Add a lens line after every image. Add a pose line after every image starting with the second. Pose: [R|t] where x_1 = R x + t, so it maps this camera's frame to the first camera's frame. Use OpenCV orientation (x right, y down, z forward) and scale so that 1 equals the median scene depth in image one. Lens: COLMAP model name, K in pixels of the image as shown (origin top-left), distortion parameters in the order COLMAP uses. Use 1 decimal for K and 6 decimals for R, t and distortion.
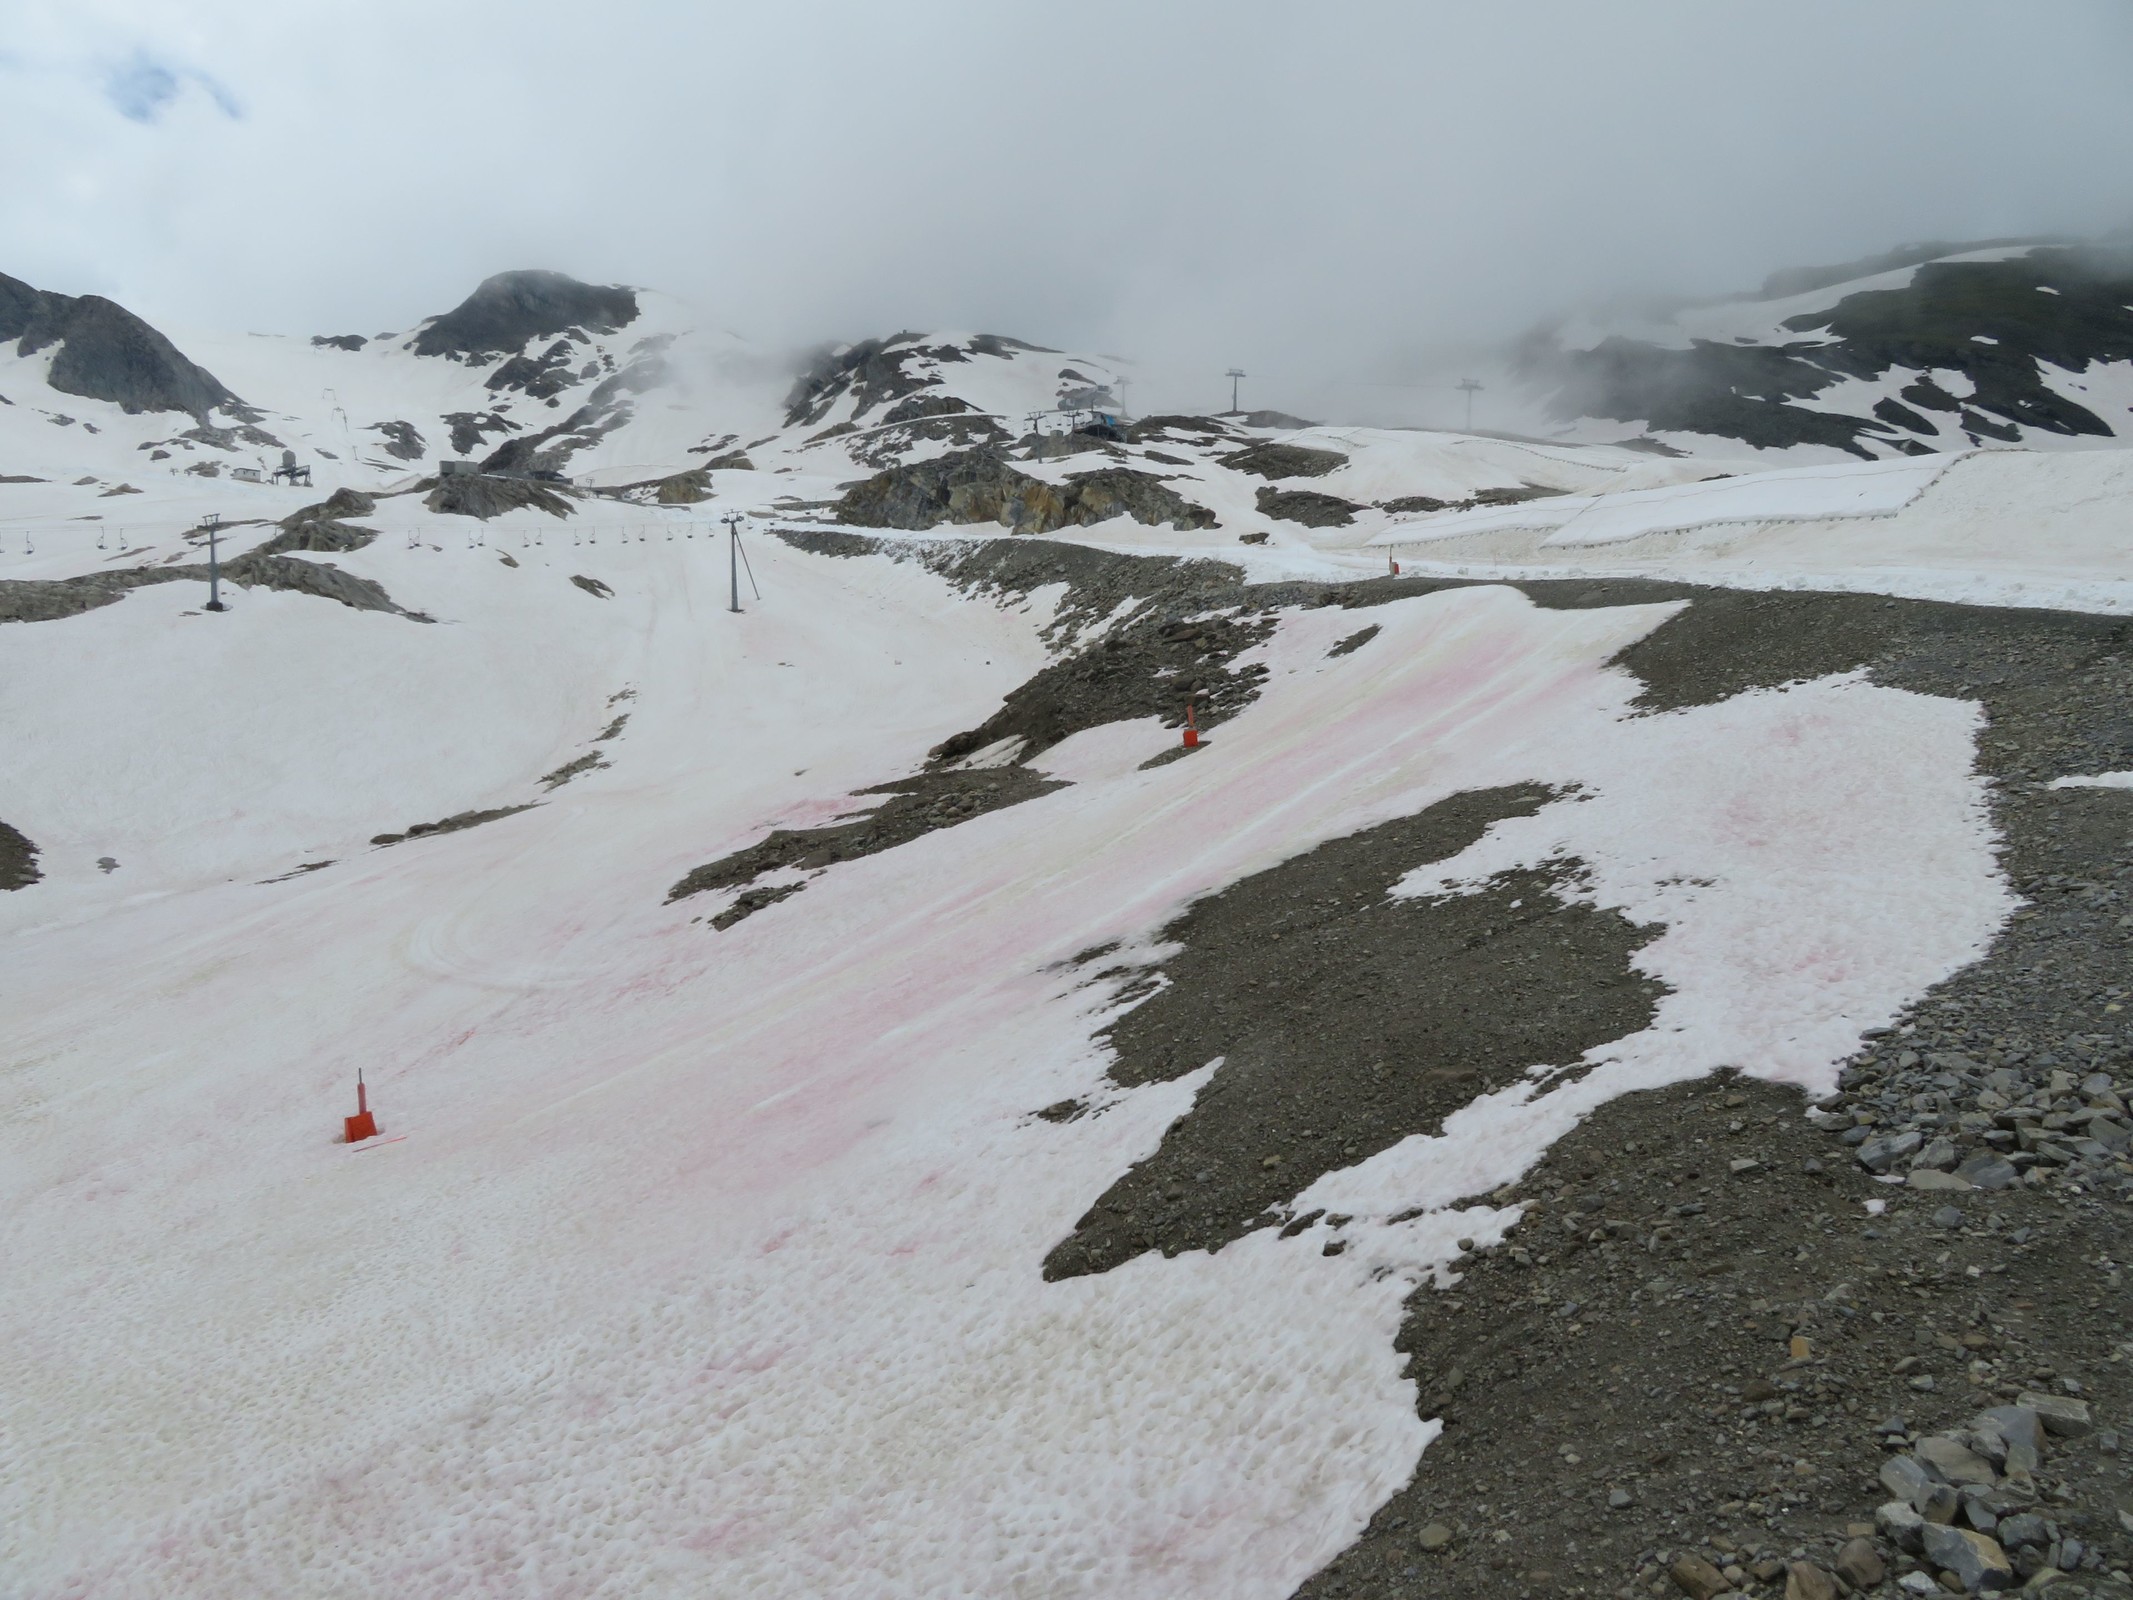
lens RADIAL K [[1526.3, 0, 1068.4], [0, 1526.3, 803.0], [0, 0, 1]] dist [-0.007747, 0.007967]
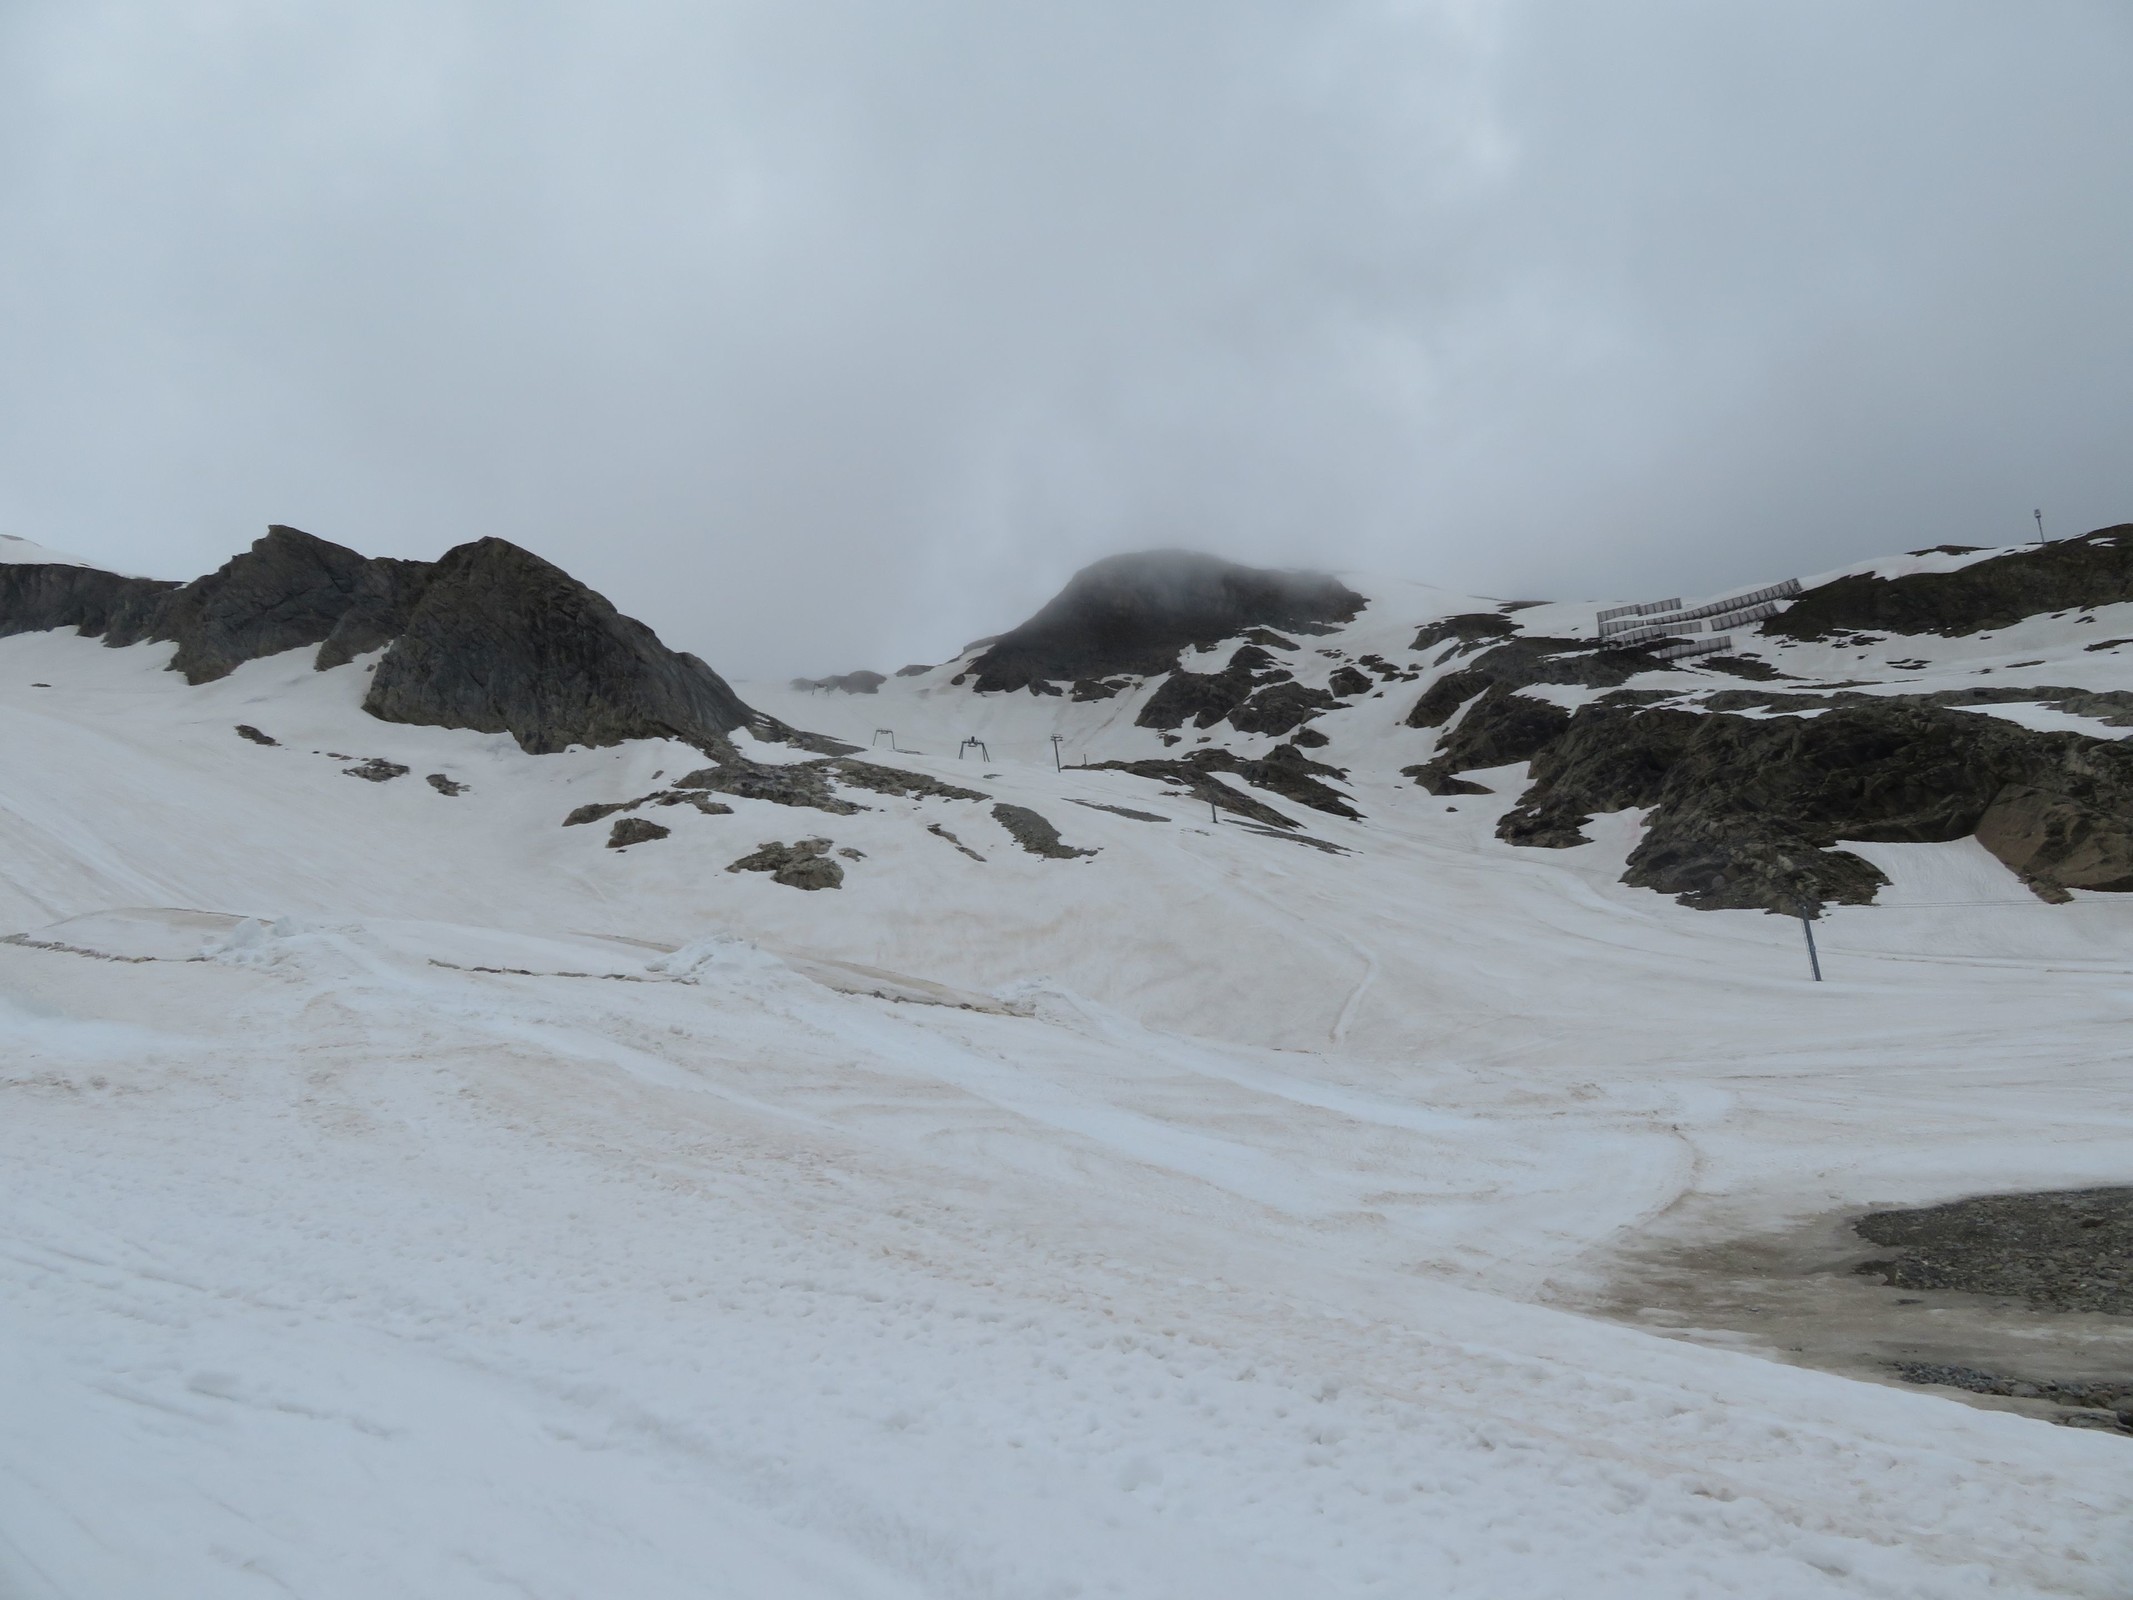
lens RADIAL K [[1526.3, 0, 1068.4], [0, 1526.3, 803.0], [0, 0, 1]] dist [-0.007747, 0.007967]
pose [[0.986495, -0.047615, -0.156715, -0.402456], [0.002879, 0.961705, -0.274073, -0.128613], [0.163764, 0.269920, 0.948854, 0.625008]]
